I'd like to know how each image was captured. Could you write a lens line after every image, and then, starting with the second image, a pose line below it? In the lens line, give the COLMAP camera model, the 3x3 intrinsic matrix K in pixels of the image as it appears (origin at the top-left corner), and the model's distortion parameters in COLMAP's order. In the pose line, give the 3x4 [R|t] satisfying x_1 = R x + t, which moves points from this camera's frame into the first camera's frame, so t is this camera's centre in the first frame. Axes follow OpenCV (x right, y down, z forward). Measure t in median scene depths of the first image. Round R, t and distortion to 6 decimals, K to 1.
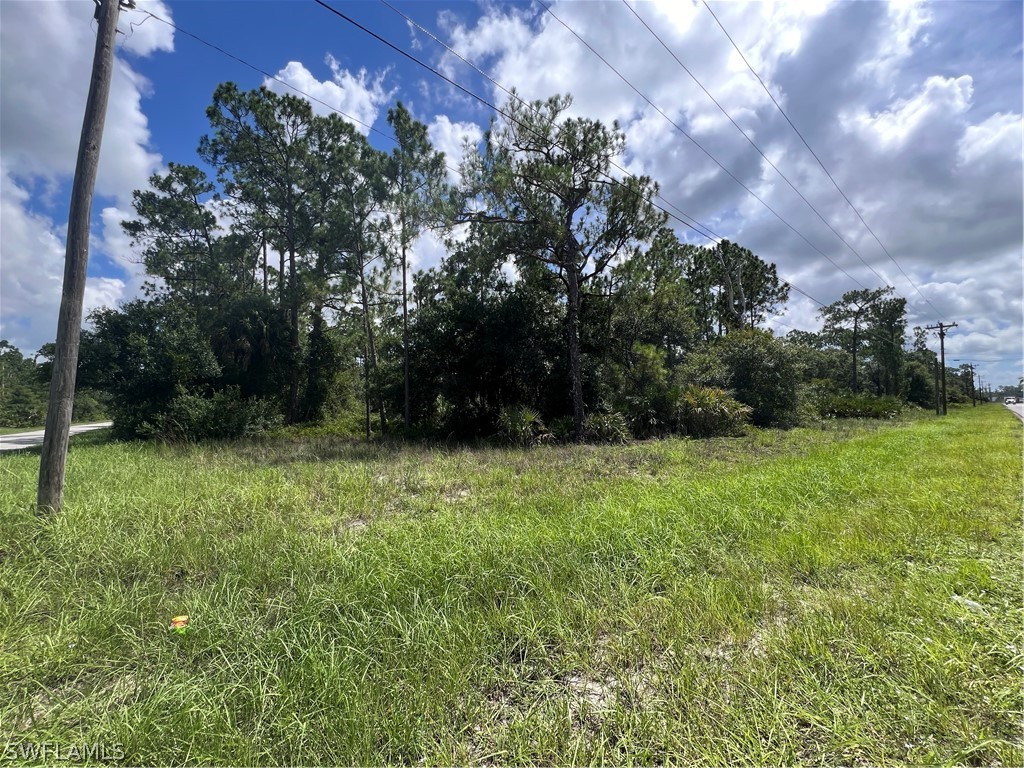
lens RADIAL K [[417.2, 0, 513.2], [0, 417.2, 380.5], [0, 0, 1]] dist [0.000867, -0.000245]
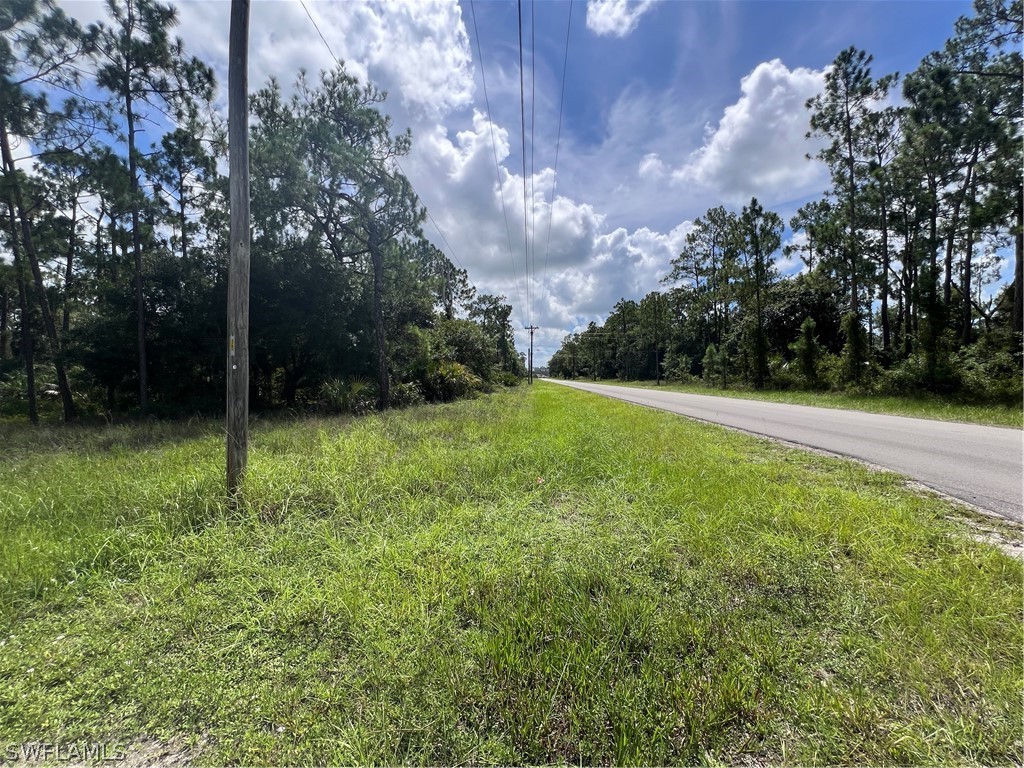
lens RADIAL K [[417.2, 0, 513.2], [0, 417.2, 380.5], [0, 0, 1]] dist [0.000867, -0.000245]
pose [[0.674517, -0.003101, 0.738252, -0.311864], [-0.042069, 0.998205, 0.042631, 0.006161], [-0.737059, -0.059813, 0.673176, -0.013551]]
